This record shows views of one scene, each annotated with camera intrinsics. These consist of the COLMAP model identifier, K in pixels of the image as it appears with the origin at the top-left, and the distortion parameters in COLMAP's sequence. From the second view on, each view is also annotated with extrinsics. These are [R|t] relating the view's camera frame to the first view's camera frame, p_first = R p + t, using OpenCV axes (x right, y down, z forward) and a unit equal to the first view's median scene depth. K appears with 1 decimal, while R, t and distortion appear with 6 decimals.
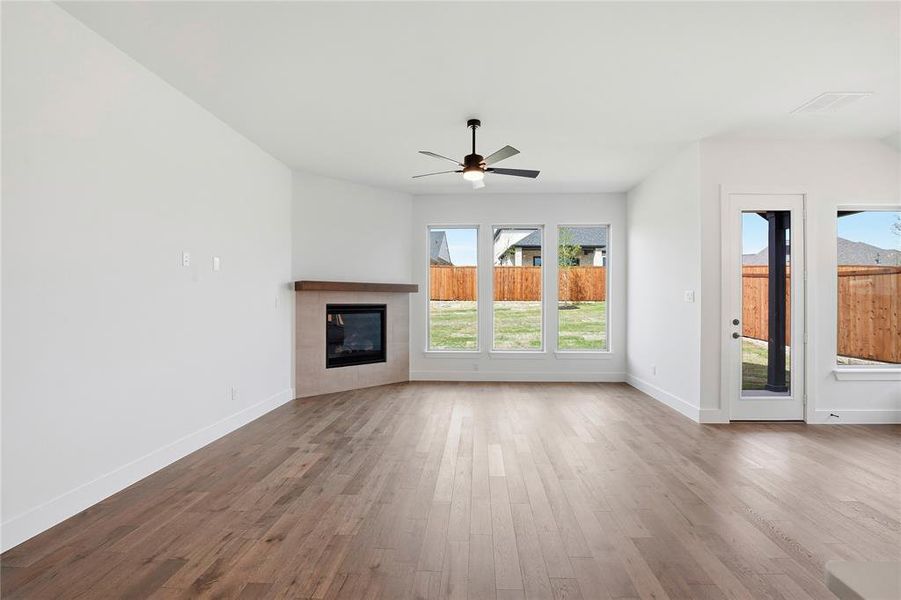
lens RADIAL K [[412.8, 0, 459.9], [0, 412.8, 302.1], [0, 0, 1]] dist [-0.025588, 0.000652]
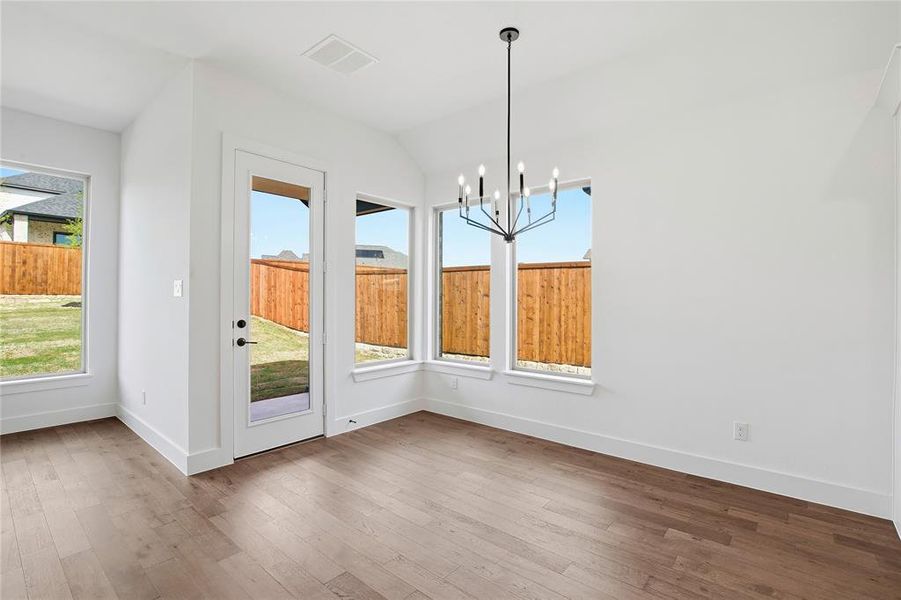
lens RADIAL K [[419.5, 0, 462.5], [0, 419.5, 299.6], [0, 0, 1]] dist [-0.023199, 0.000444]
pose [[0.597361, -0.001366, 0.801971, 0.217993], [-0.003133, 0.999987, 0.004036, 0.000553], [-0.801966, -0.004923, 0.597349, 0.161237]]
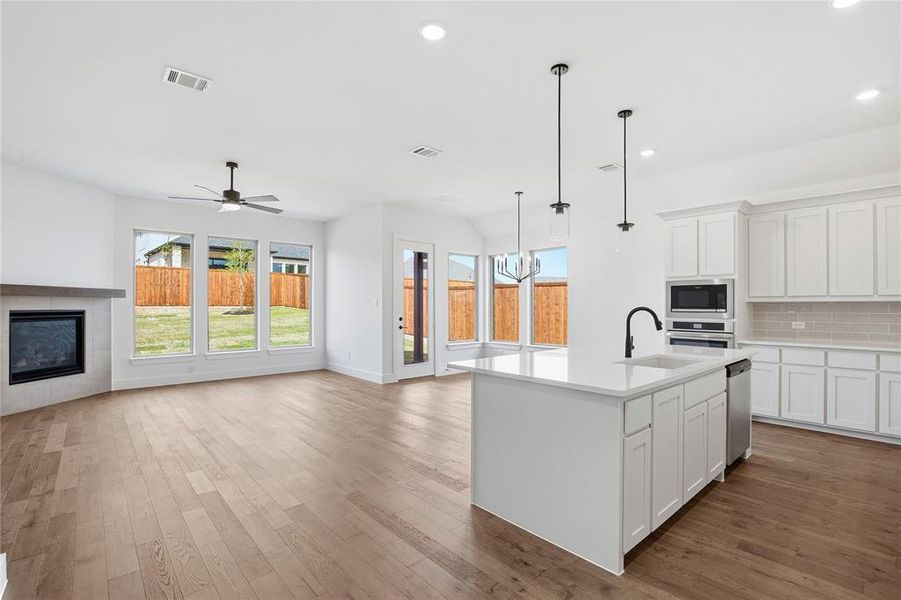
lens RADIAL K [[415.0, 0, 460.6], [0, 415.0, 308.7], [0, 0, 1]] dist [-0.025449, 0.000212]
pose [[0.710488, -0.007055, 0.703674, -0.219785], [0.004052, 0.999974, 0.005934, -0.000306], [-0.703698, -0.001365, 0.710498, -0.236435]]
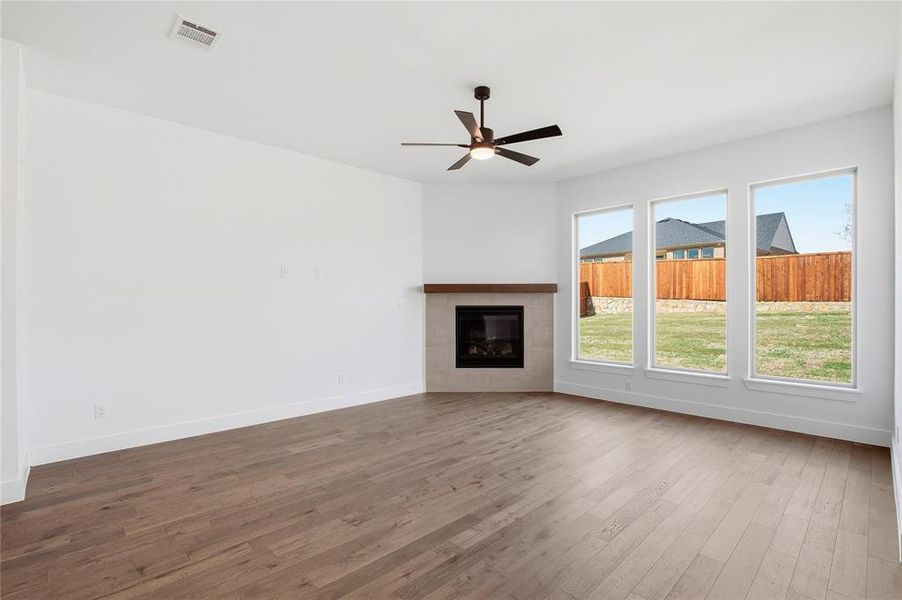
lens RADIAL K [[419.0, 0, 462.2], [0, 419.0, 299.8], [0, 0, 1]] dist [-0.023262, -0.000047]
pose [[0.734095, -0.005164, -0.679027, 0.363944], [-0.000420, 0.999967, -0.008059, -0.000971], [0.679046, 0.006201, 0.734069, 0.211399]]
